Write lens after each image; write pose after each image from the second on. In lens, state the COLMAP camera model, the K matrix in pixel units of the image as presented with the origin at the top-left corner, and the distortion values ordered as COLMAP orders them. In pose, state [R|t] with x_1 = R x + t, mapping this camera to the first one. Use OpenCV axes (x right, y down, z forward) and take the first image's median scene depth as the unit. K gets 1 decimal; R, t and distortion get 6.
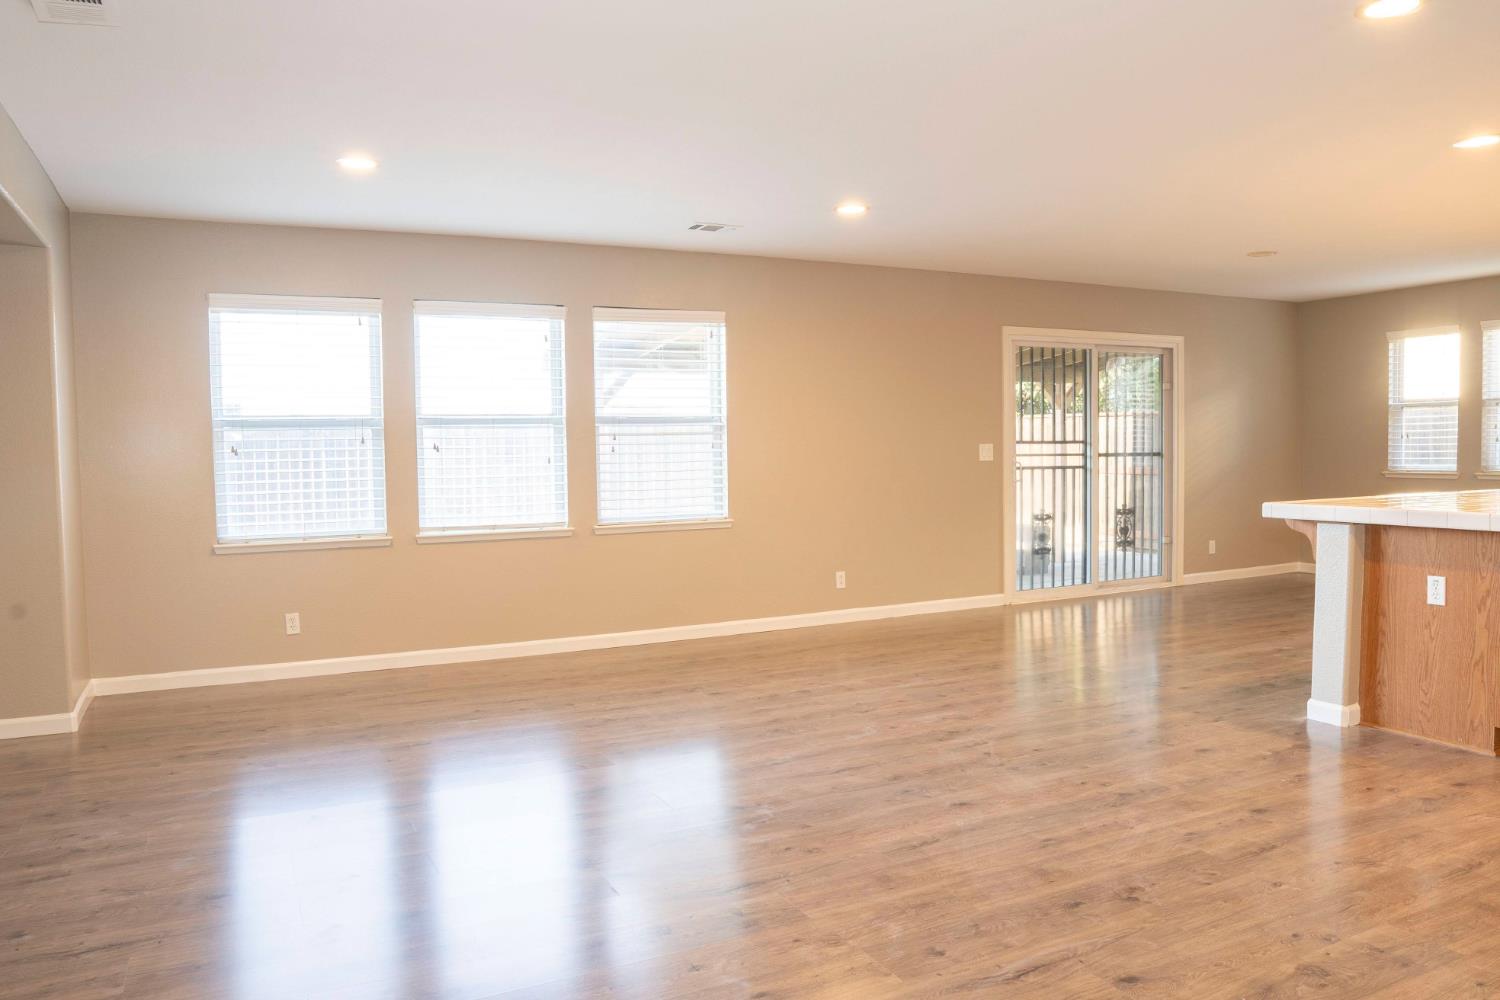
lens RADIAL K [[1055.9, 0, 746.2], [0, 1055.9, 495.9], [0, 0, 1]] dist [-0.110792, 0.073060]
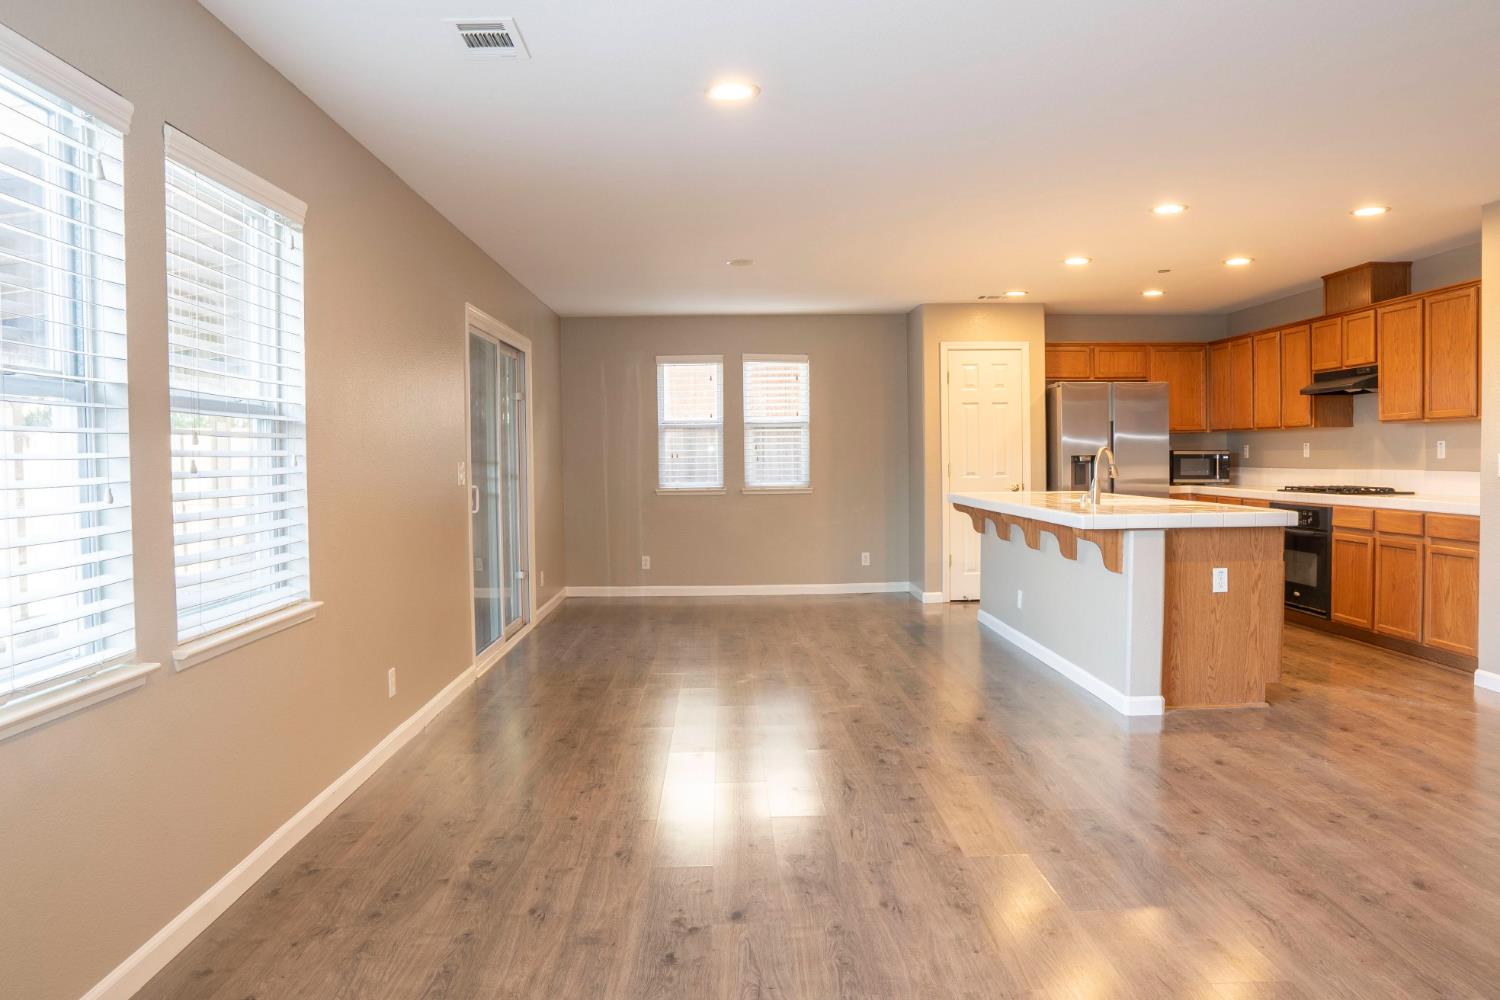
lens RADIAL K [[1055.9, 0, 746.2], [0, 1055.9, 495.9], [0, 0, 1]] dist [-0.110792, 0.073060]
pose [[0.429644, -0.023484, 0.902693, -0.662376], [0.048609, 0.998814, 0.002849, -0.036322], [-0.901689, 0.042655, 0.430276, 1.002446]]
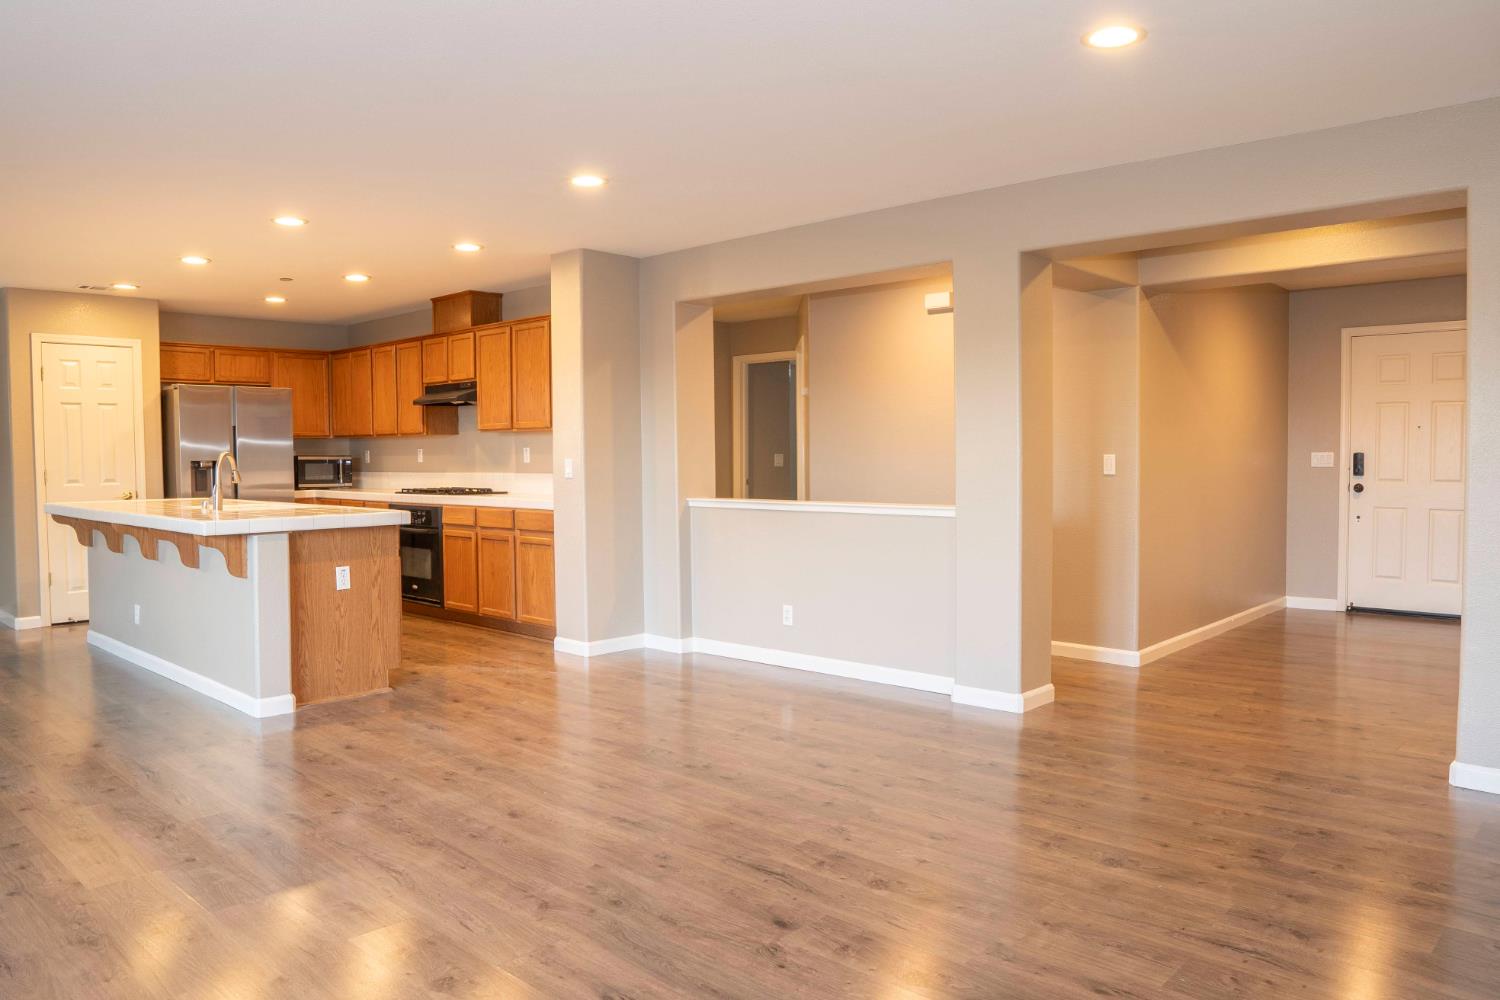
lens RADIAL K [[1055.9, 0, 746.2], [0, 1055.9, 495.9], [0, 0, 1]] dist [-0.110792, 0.073060]
pose [[-0.343874, -0.020019, 0.938802, -0.717011], [0.056960, 0.997487, 0.042134, -0.034912], [-0.937286, 0.067963, -0.341870, 0.992148]]
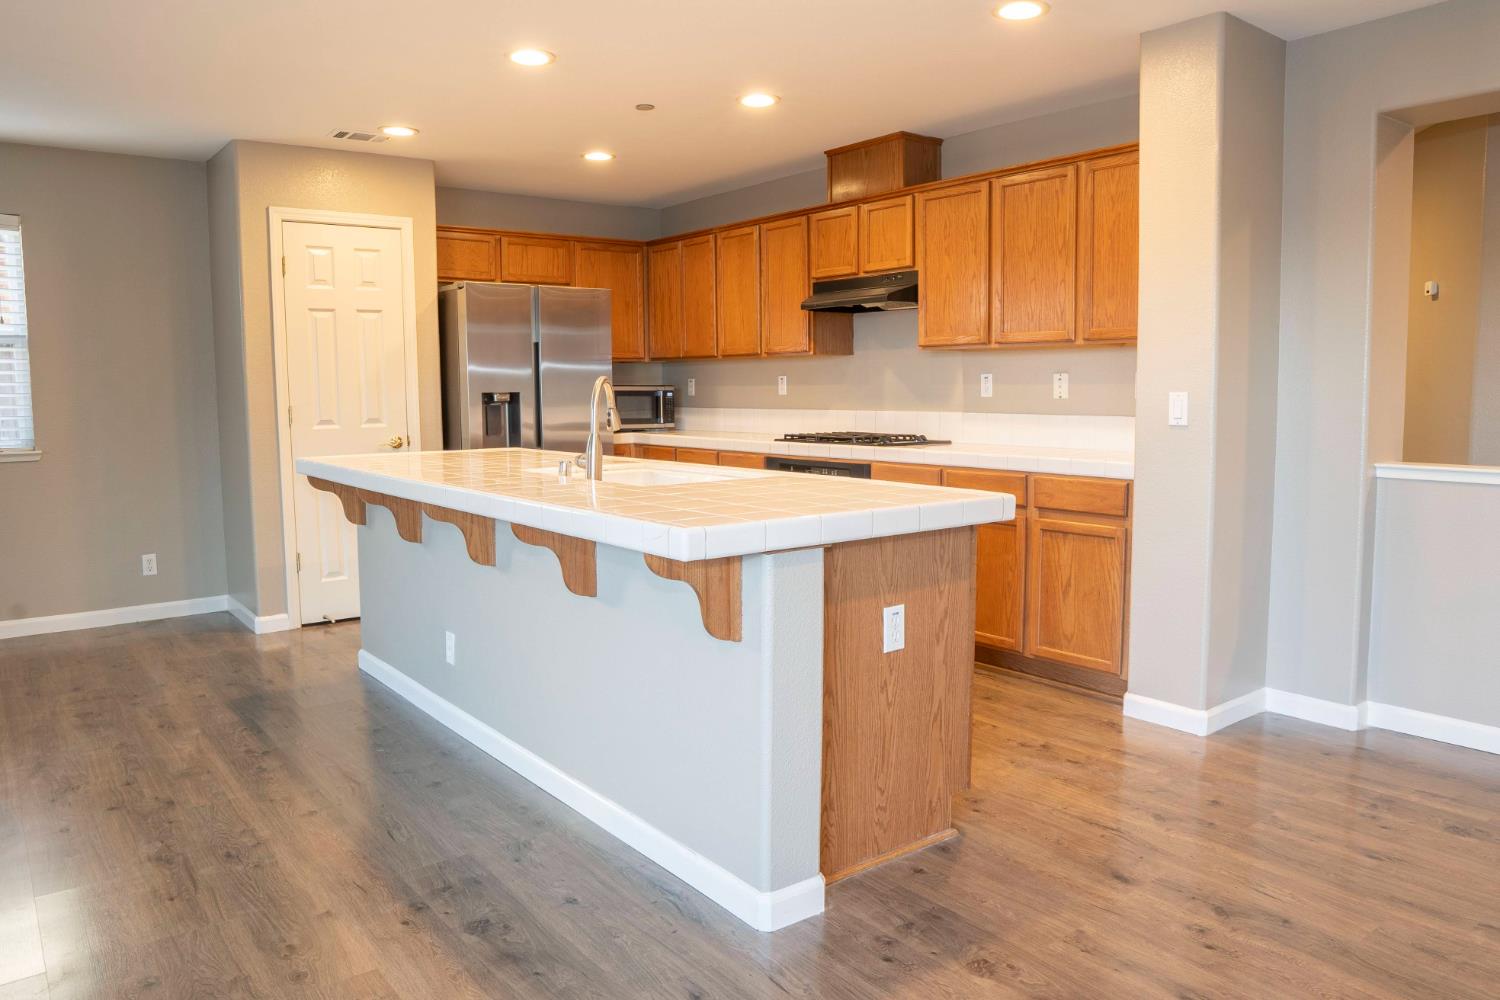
lens RADIAL K [[1055.9, 0, 746.2], [0, 1055.9, 495.9], [0, 0, 1]] dist [-0.110792, 0.073060]
pose [[-0.190076, -0.084413, 0.978134, 0.067563], [0.056485, 0.993706, 0.096734, -0.058129], [-0.980143, 0.073637, -0.184111, 1.236643]]
